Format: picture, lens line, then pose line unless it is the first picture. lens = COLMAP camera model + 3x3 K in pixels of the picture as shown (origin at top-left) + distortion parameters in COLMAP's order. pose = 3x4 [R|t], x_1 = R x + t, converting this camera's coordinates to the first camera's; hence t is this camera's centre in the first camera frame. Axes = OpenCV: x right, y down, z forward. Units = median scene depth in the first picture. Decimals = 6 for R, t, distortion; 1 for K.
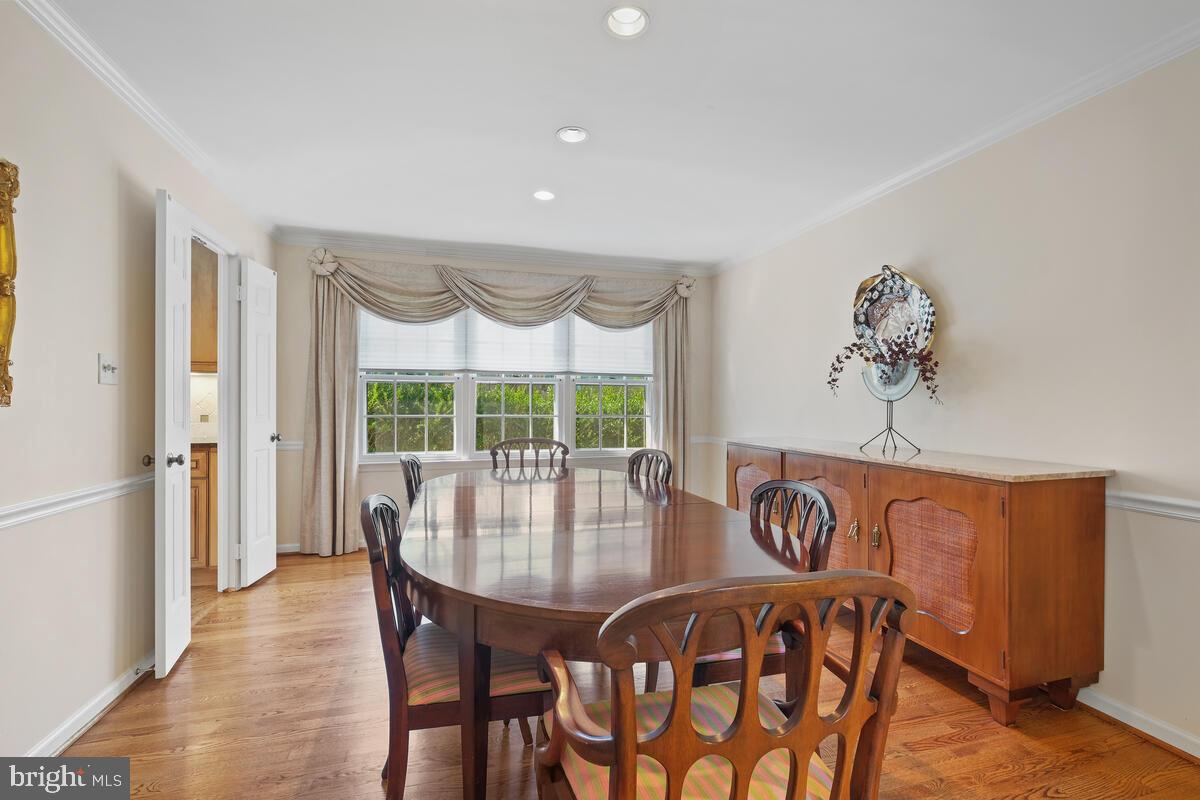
lens RADIAL K [[525.6, 0, 600.1], [0, 525.6, 403.8], [0, 0, 1]] dist [-0.003333, -0.000591]
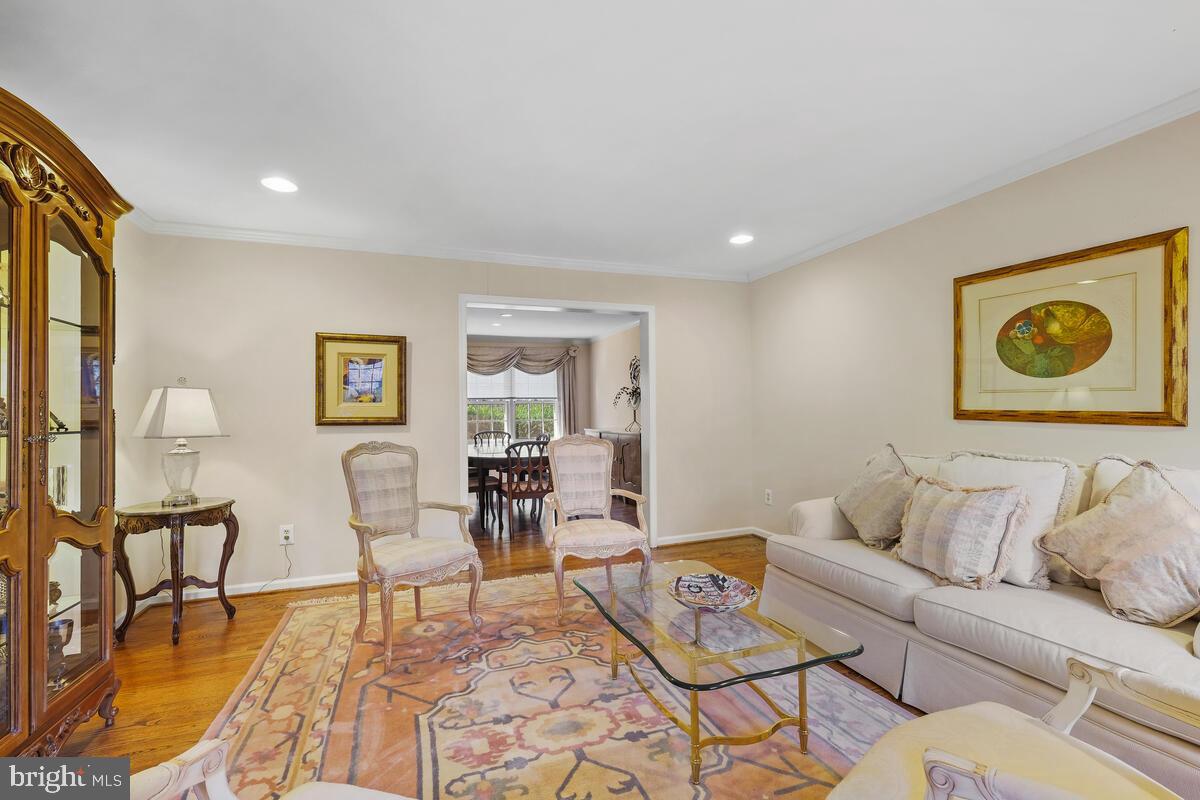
lens RADIAL K [[525.6, 0, 599.5], [0, 525.6, 401.4], [0, 0, 1]] dist [-0.003333, -0.000591]
pose [[0.996872, -0.019895, 0.076489, 0.112202], [0.021008, 0.999685, -0.013766, -0.012313], [-0.076191, 0.015330, 0.996975, -0.938727]]
